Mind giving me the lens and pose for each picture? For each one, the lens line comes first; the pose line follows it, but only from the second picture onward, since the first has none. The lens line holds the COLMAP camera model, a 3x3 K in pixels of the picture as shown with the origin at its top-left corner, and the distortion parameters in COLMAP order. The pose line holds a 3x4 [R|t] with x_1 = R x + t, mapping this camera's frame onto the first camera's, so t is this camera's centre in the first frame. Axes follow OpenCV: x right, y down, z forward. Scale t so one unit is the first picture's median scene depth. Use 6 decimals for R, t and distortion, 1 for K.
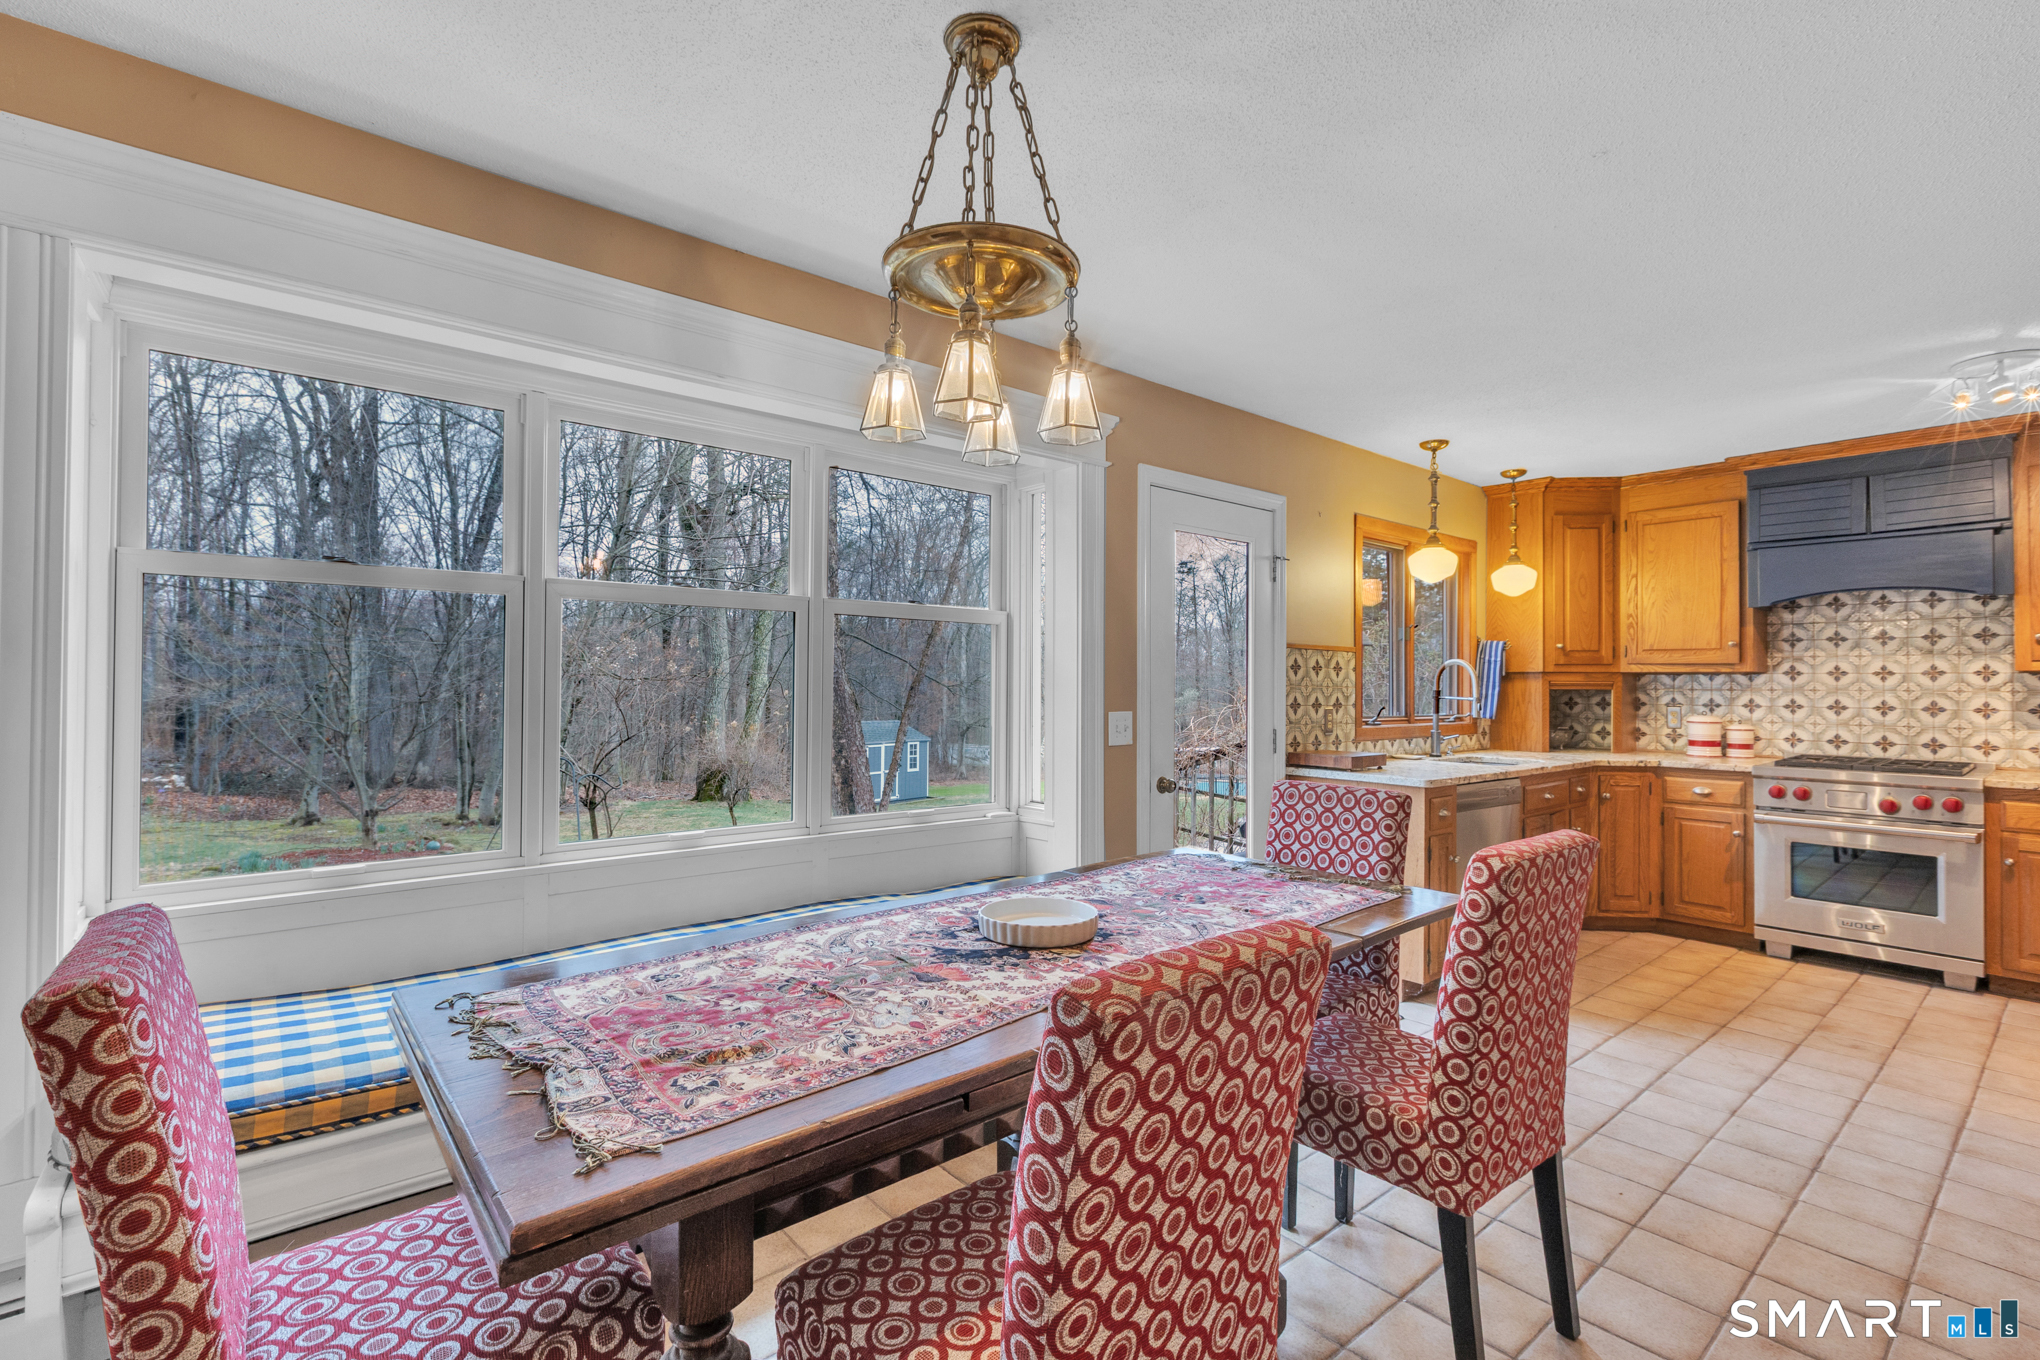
lens RADIAL K [[924.3, 0, 1011.7], [0, 924.3, 671.2], [0, 0, 1]] dist [0.002602, -0.002612]
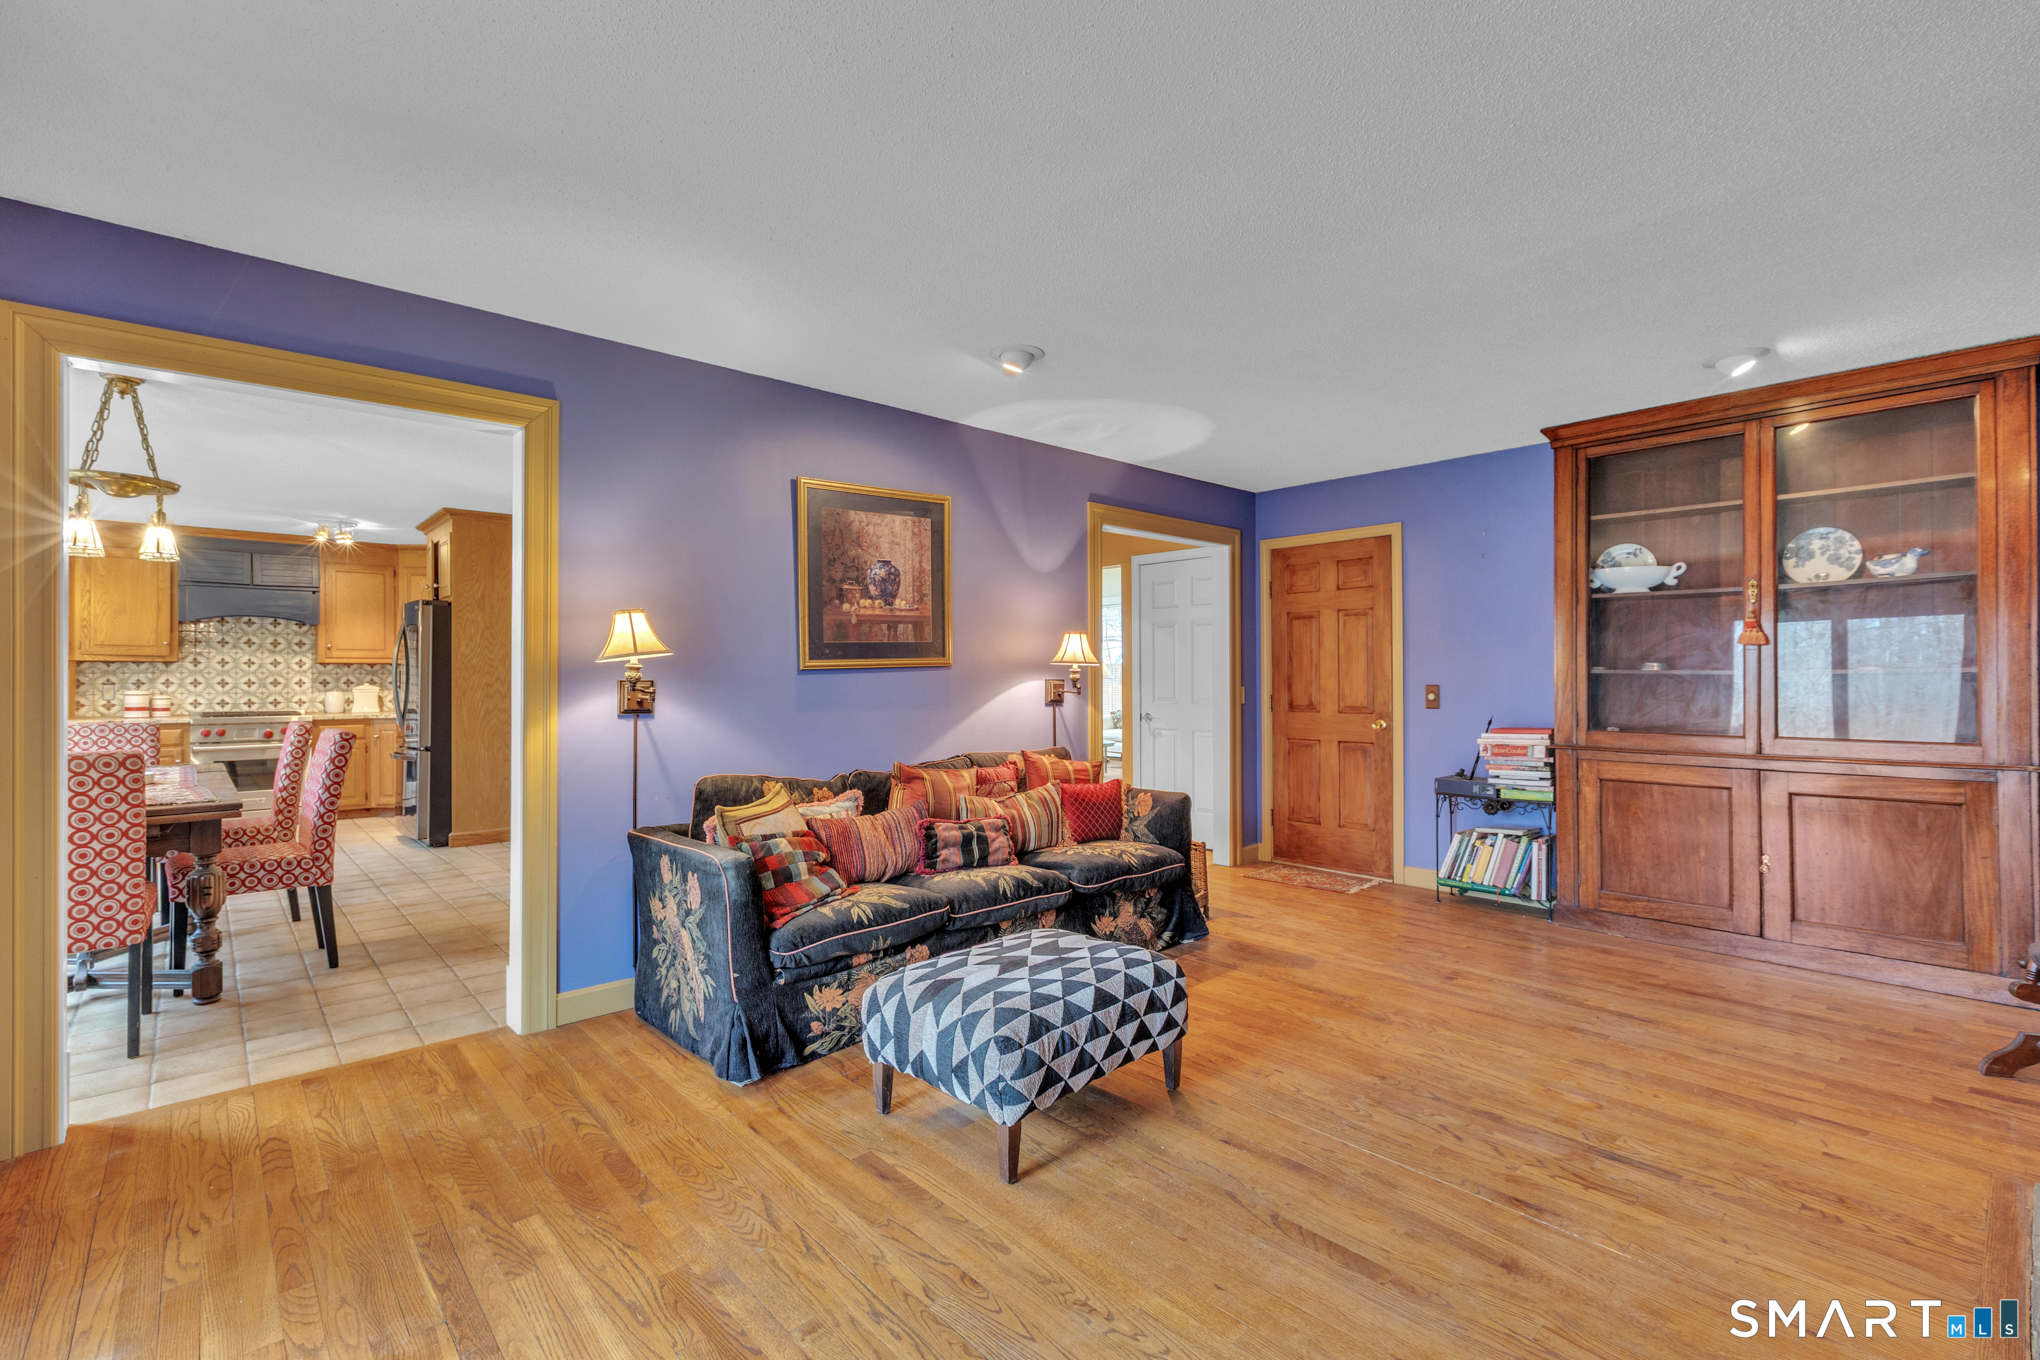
lens RADIAL K [[924.3, 0, 1019.3], [0, 924.3, 673.3], [0, 0, 1]] dist [0.002602, -0.002612]
pose [[-0.035888, -0.002383, 0.999353, -0.851412], [-0.013849, 0.999902, 0.001887, -0.001986], [-0.999260, -0.013772, -0.035918, -0.392521]]
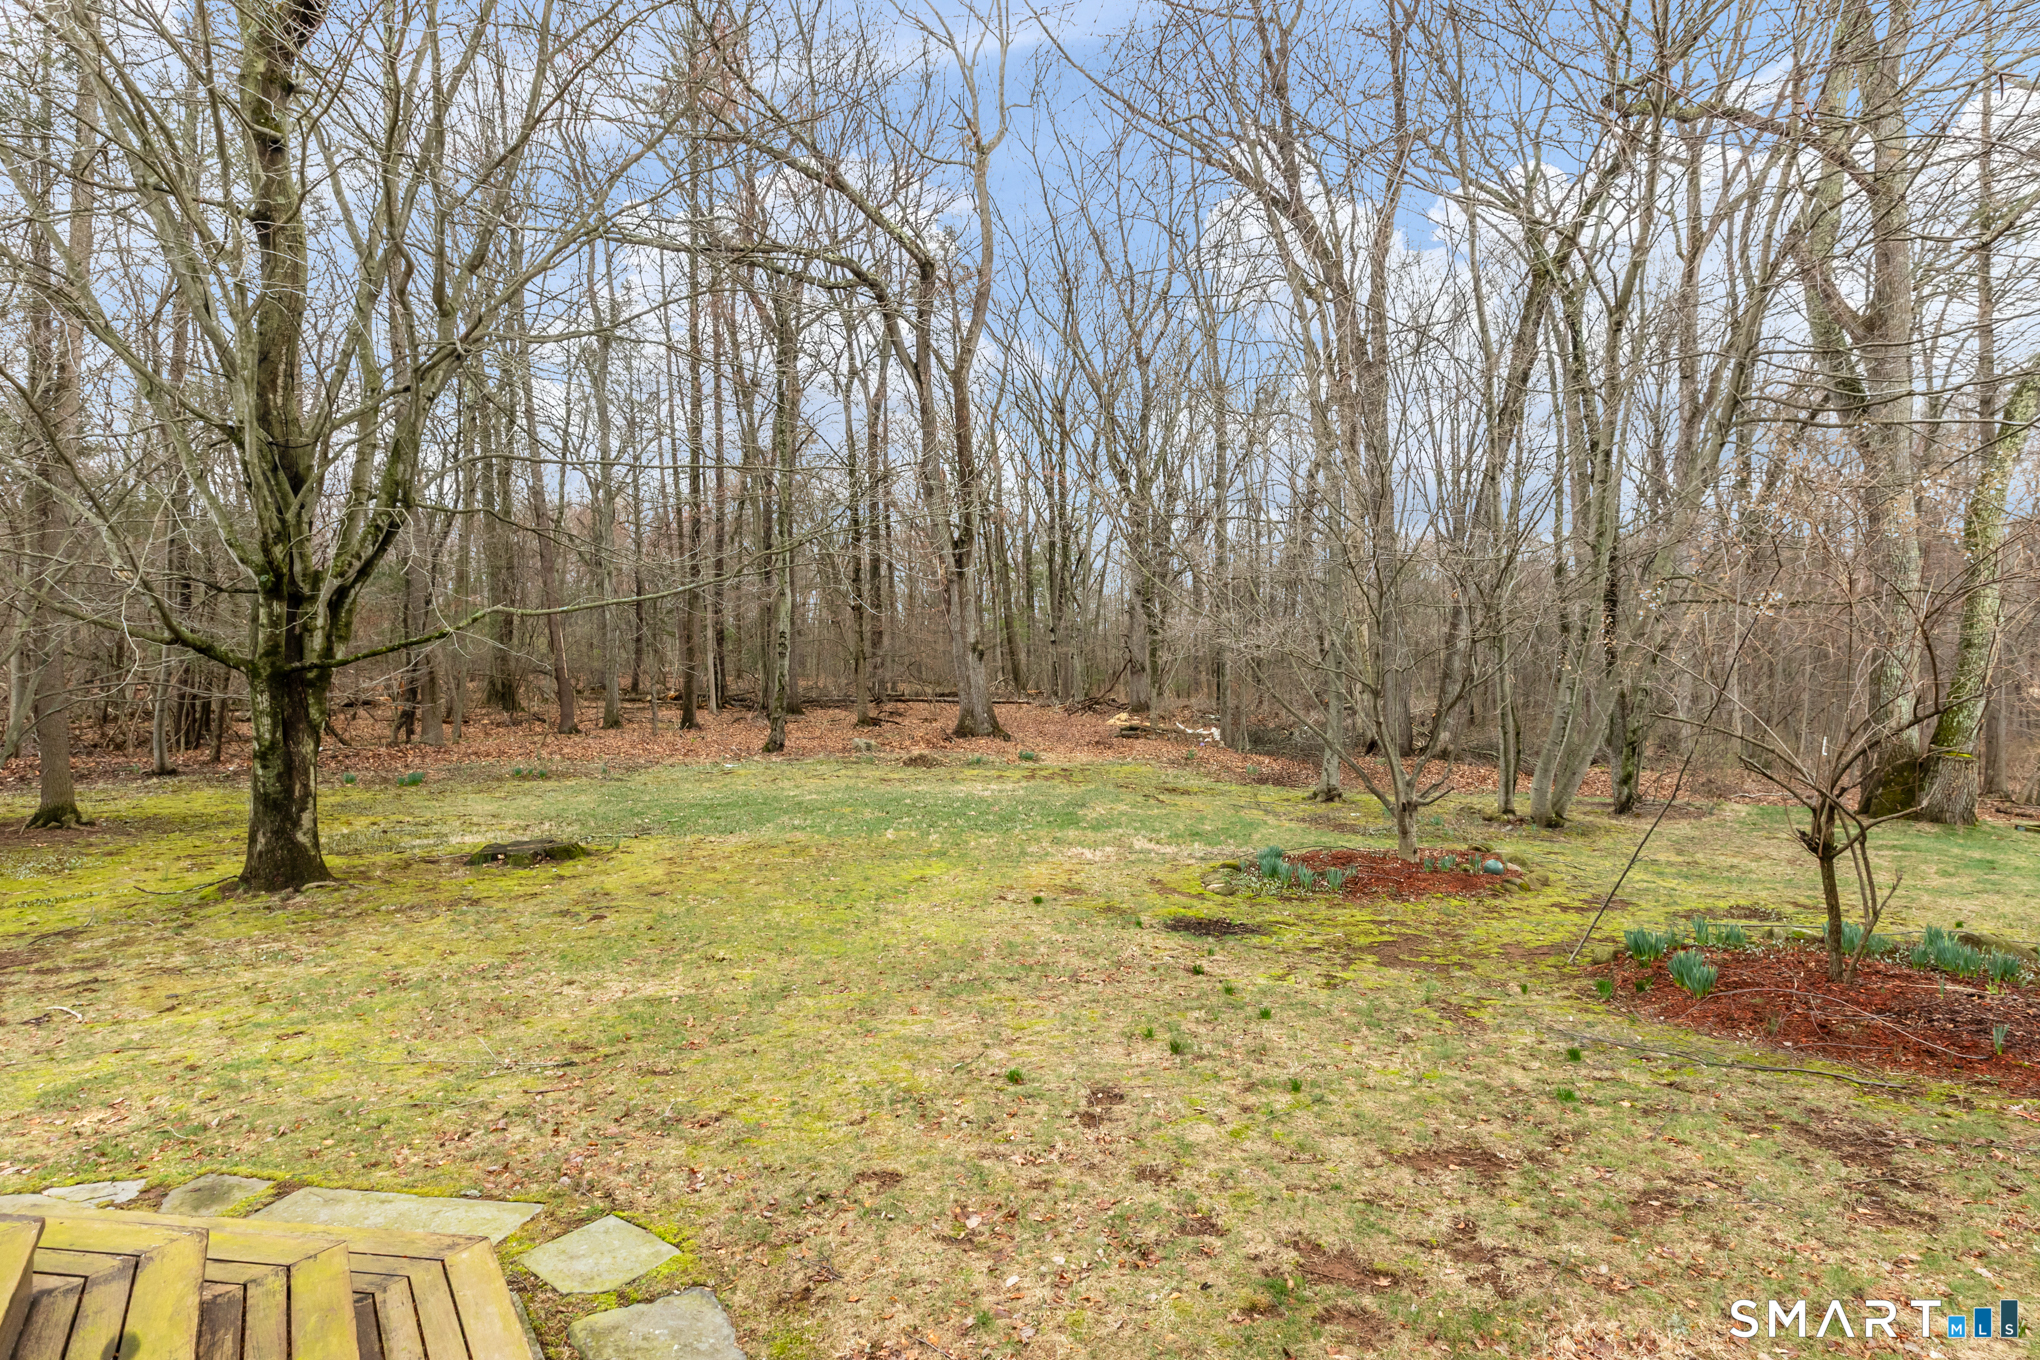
lens RADIAL K [[1099.6, 0, 1084.8], [0, 1099.6, 636.3], [0, 0, 1]] dist [0.003678, -0.000202]
pose [[0.651304, -0.016537, -0.758637, -0.732026], [0.027310, 0.999626, 0.001656, 0.066555], [0.758325, -0.021797, 0.651512, 0.934543]]
